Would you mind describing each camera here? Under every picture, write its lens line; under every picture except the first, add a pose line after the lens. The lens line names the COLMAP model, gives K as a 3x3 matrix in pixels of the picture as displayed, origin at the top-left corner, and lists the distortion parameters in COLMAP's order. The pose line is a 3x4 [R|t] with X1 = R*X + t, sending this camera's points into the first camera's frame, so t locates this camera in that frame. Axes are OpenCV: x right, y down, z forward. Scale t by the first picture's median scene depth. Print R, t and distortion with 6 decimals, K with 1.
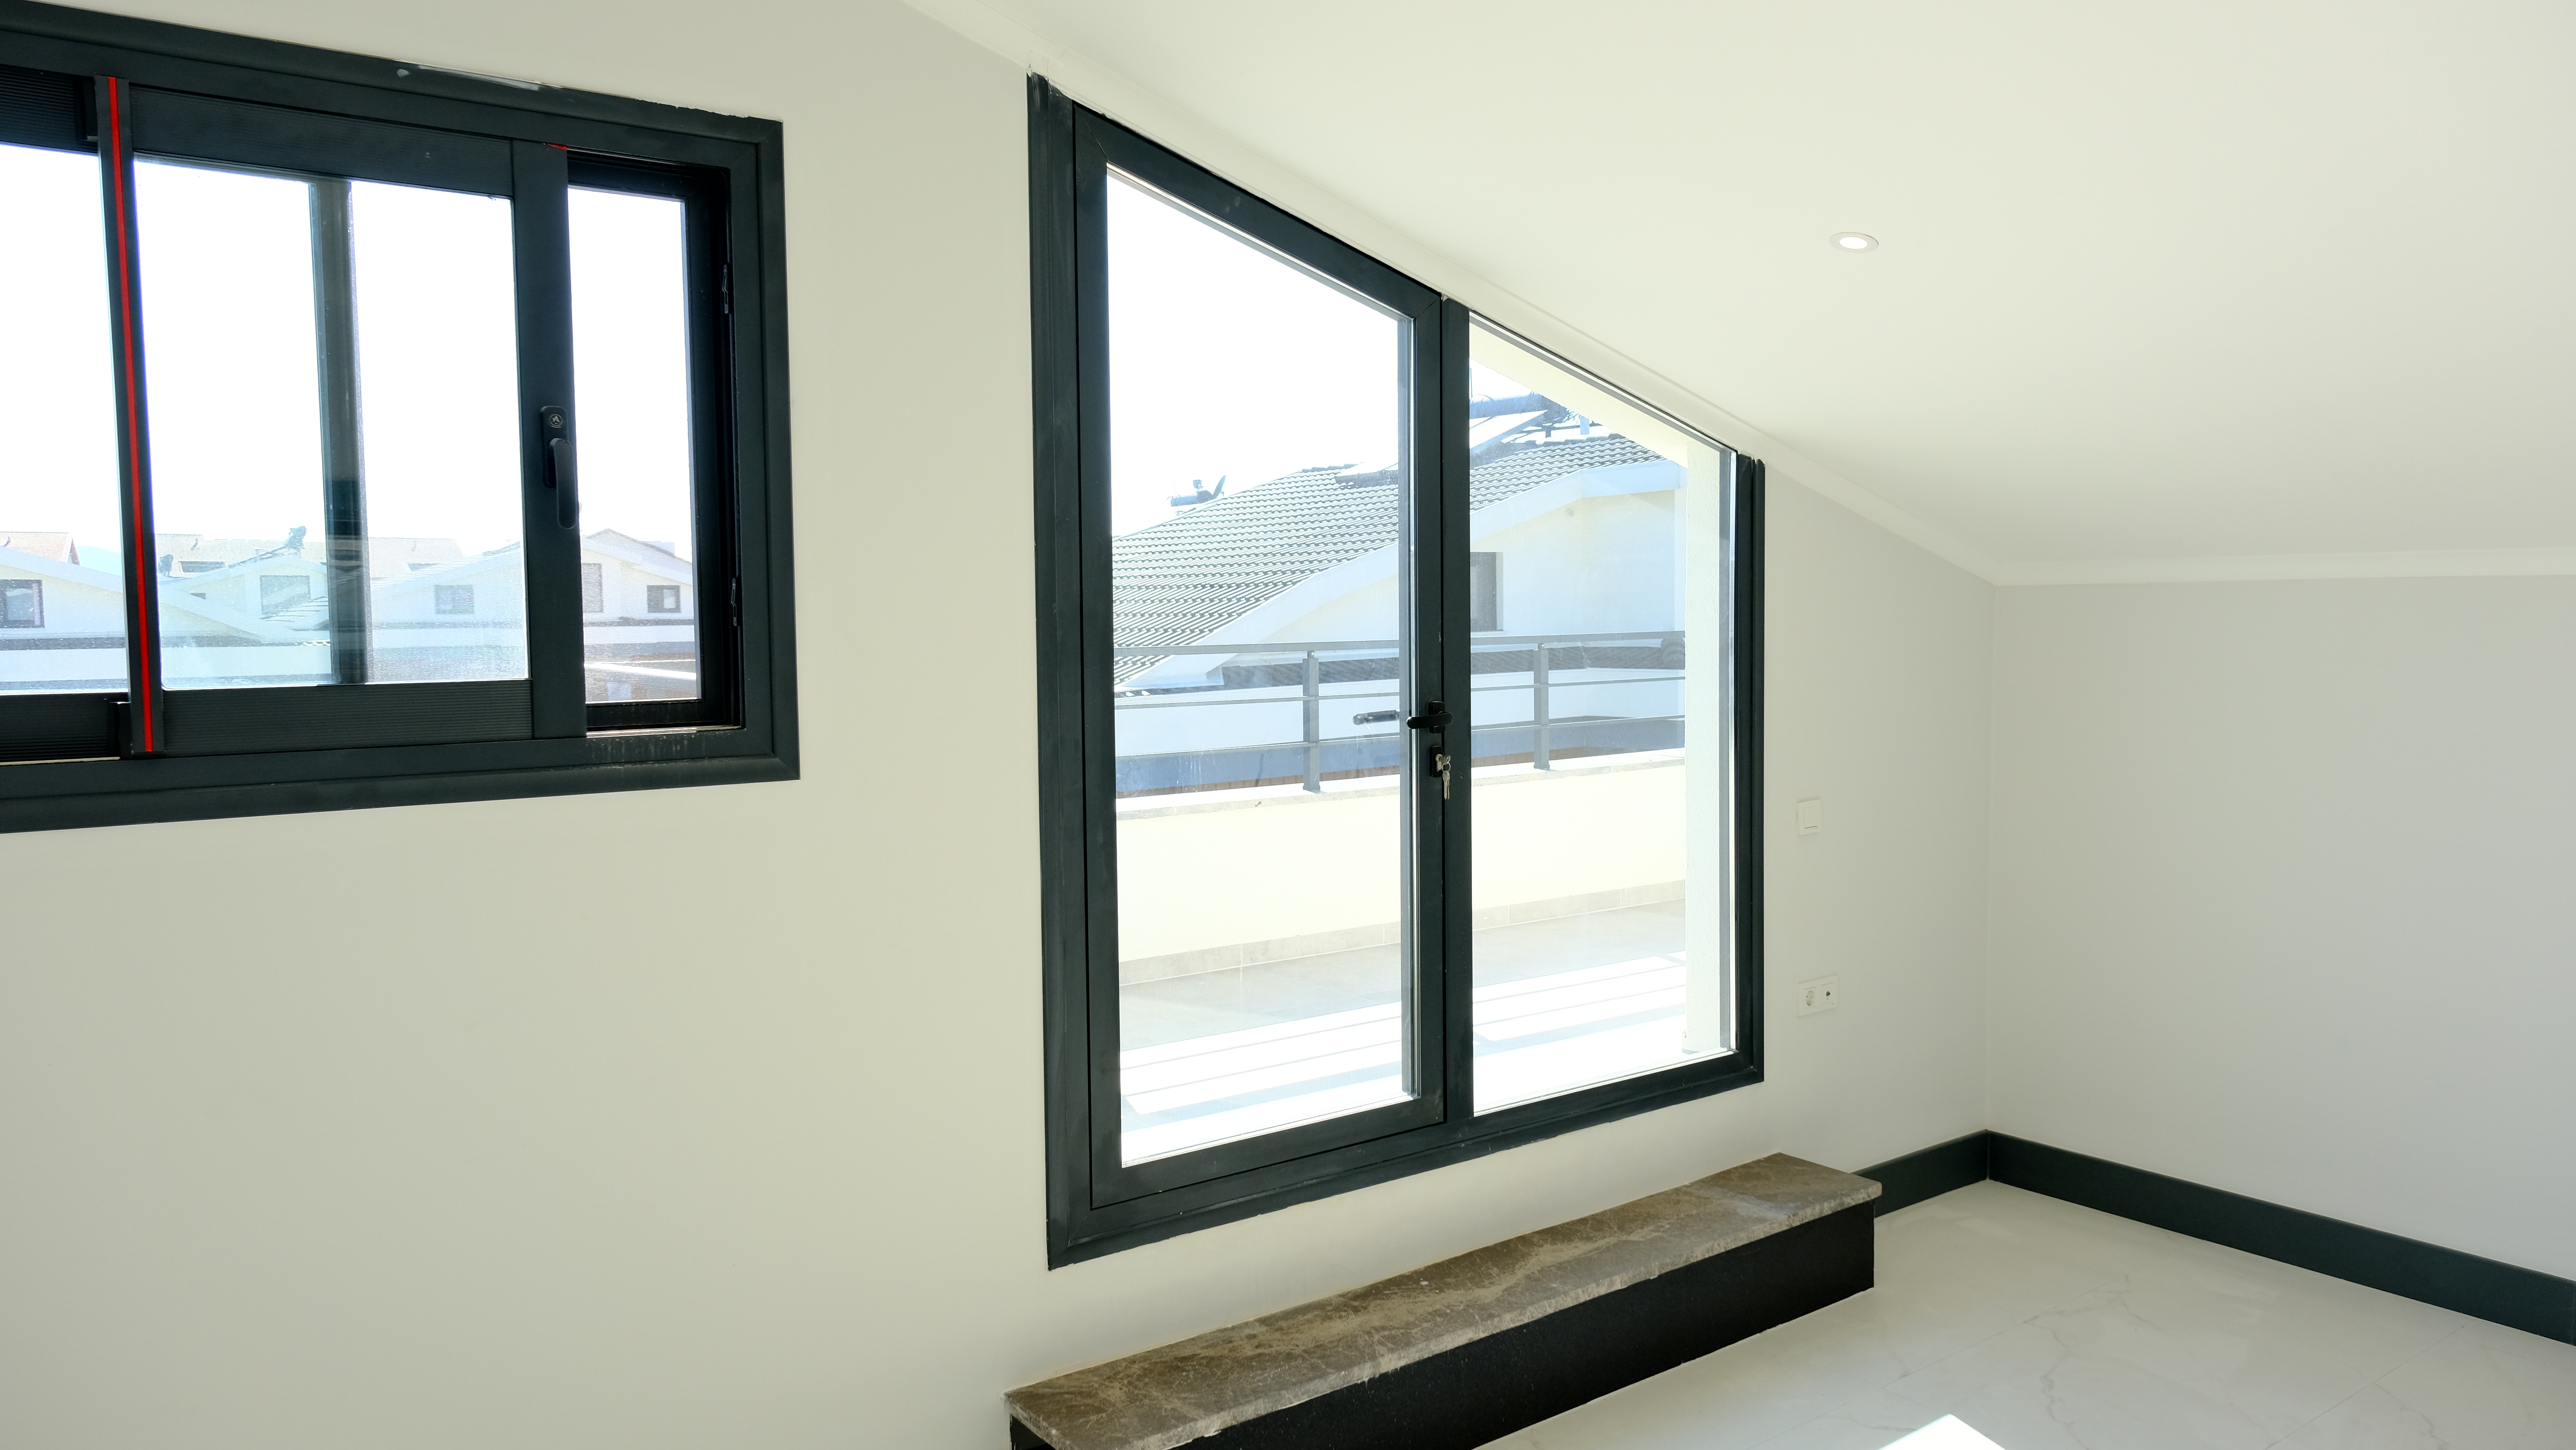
lens RADIAL K [[1759.6, 0, 1294.0], [0, 1759.6, 717.2], [0, 0, 1]] dist [0.000790, 0.014632]
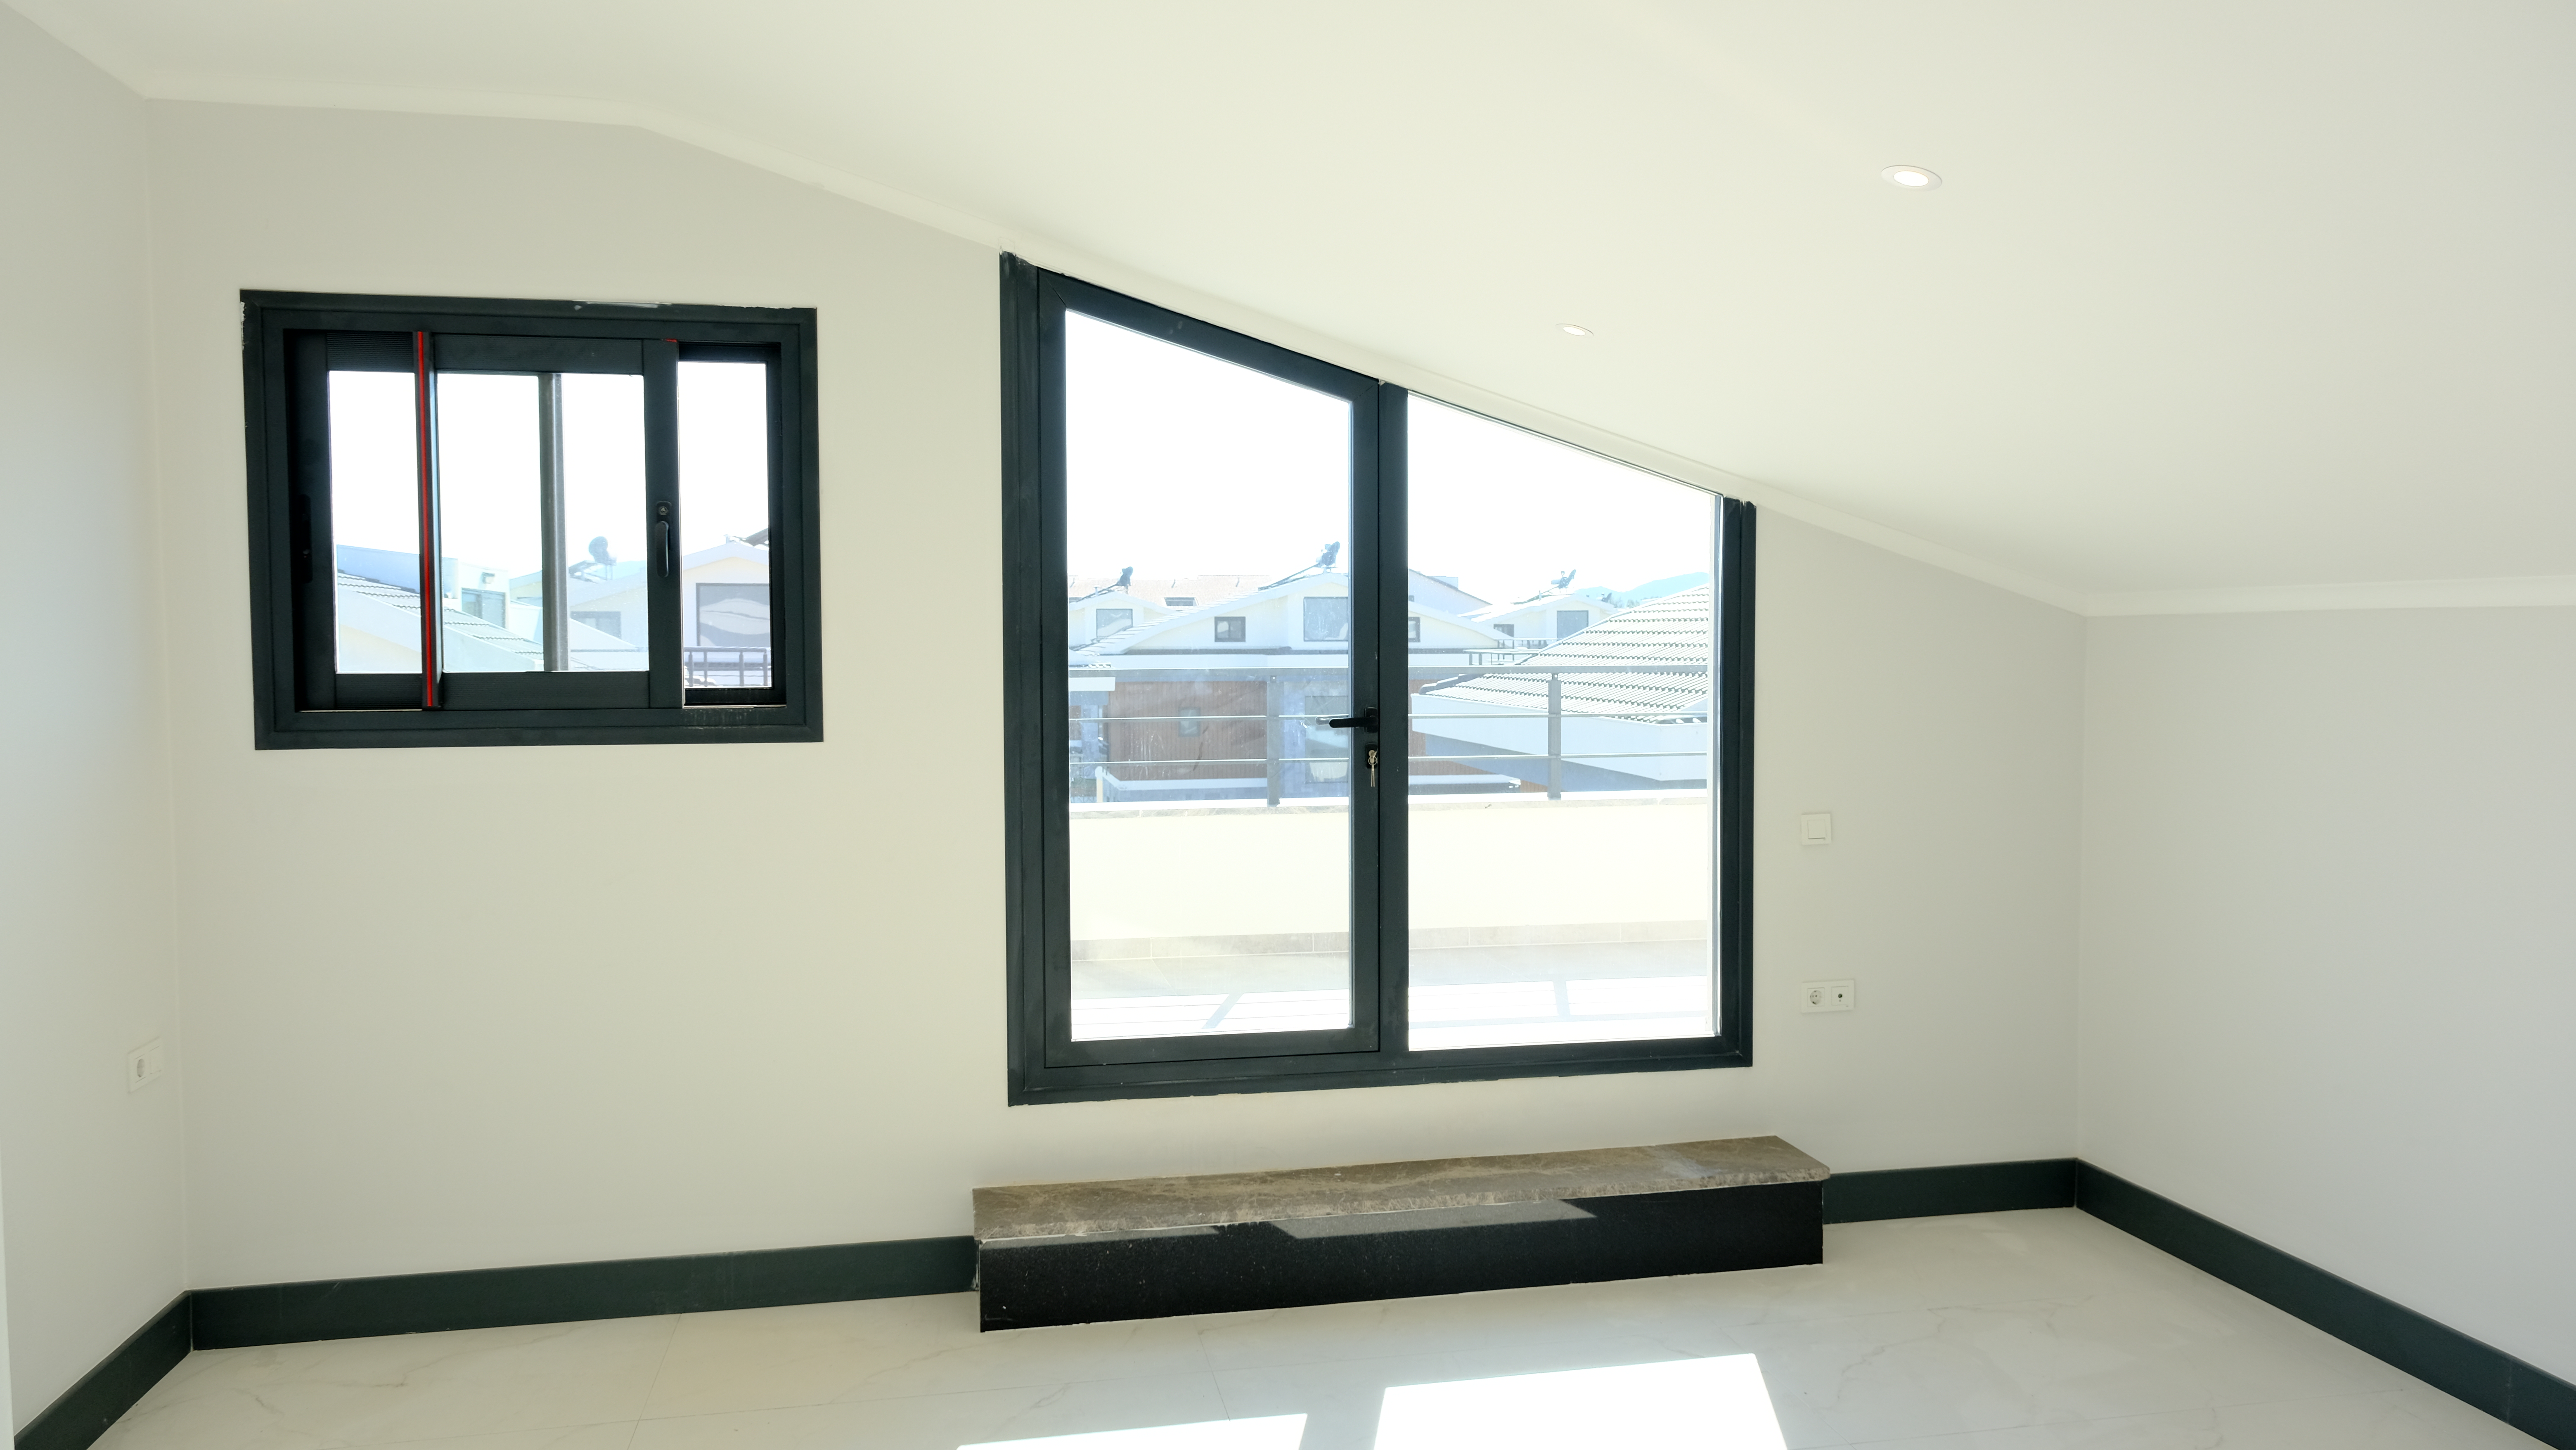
lens RADIAL K [[1759.6, 0, 1292.1], [0, 1759.6, 723.4], [0, 0, 1]] dist [0.000790, 0.014632]
pose [[0.900984, 0.027574, -0.432975, 0.649801], [-0.033965, 0.999398, -0.007032, 0.014446], [0.432520, 0.021042, 0.901379, -0.159429]]
